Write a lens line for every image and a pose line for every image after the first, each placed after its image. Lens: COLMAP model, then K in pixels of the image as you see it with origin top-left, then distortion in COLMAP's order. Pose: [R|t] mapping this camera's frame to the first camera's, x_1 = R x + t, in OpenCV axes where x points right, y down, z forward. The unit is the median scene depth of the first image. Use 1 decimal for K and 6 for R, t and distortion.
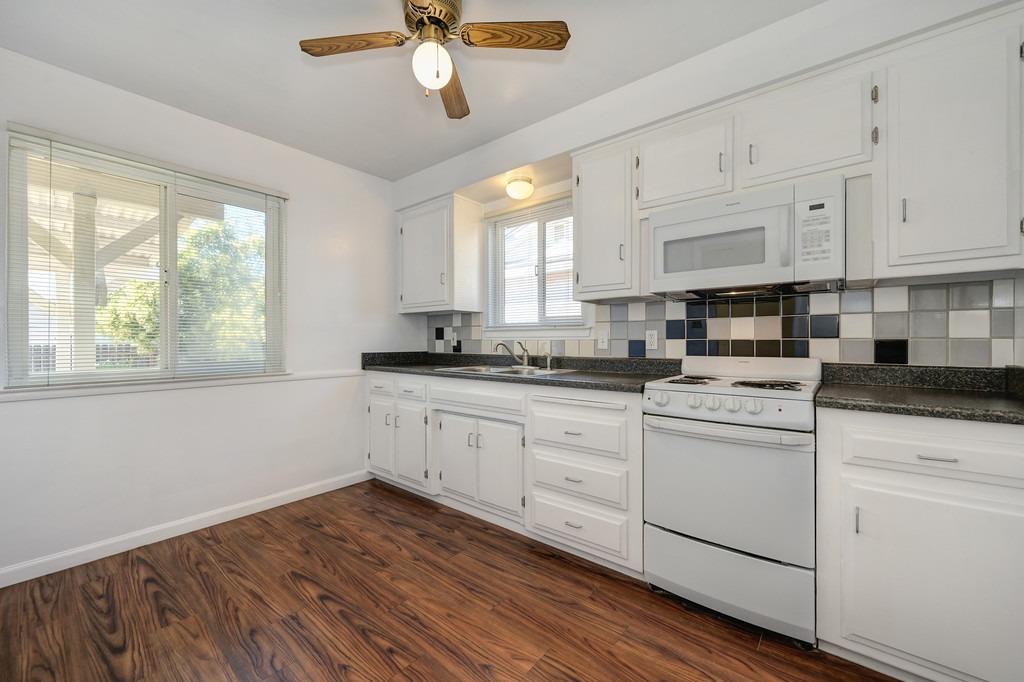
lens RADIAL K [[410.0, 0, 514.1], [0, 410.0, 339.7], [0, 0, 1]] dist [0.000830, 0.000168]
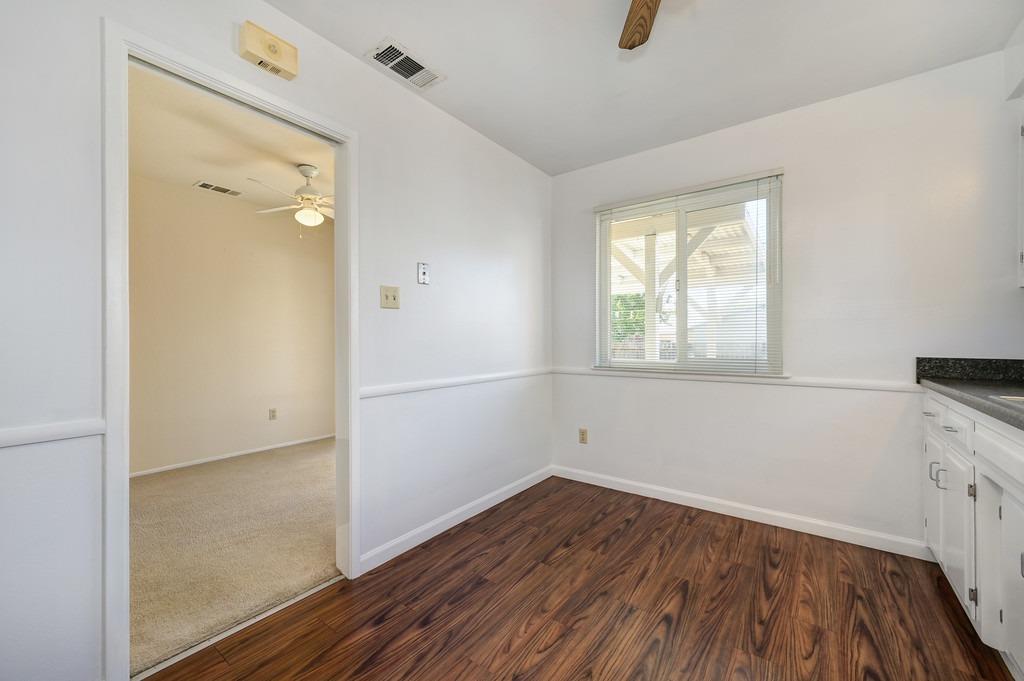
lens RADIAL K [[410.0, 0, 514.1], [0, 410.0, 339.2], [0, 0, 1]] dist [0.000830, 0.000168]
pose [[0.044749, 0.003685, -0.998991, 0.346829], [0.004470, 0.999982, 0.003888, -0.002874], [0.998988, -0.004640, 0.044731, 0.490418]]
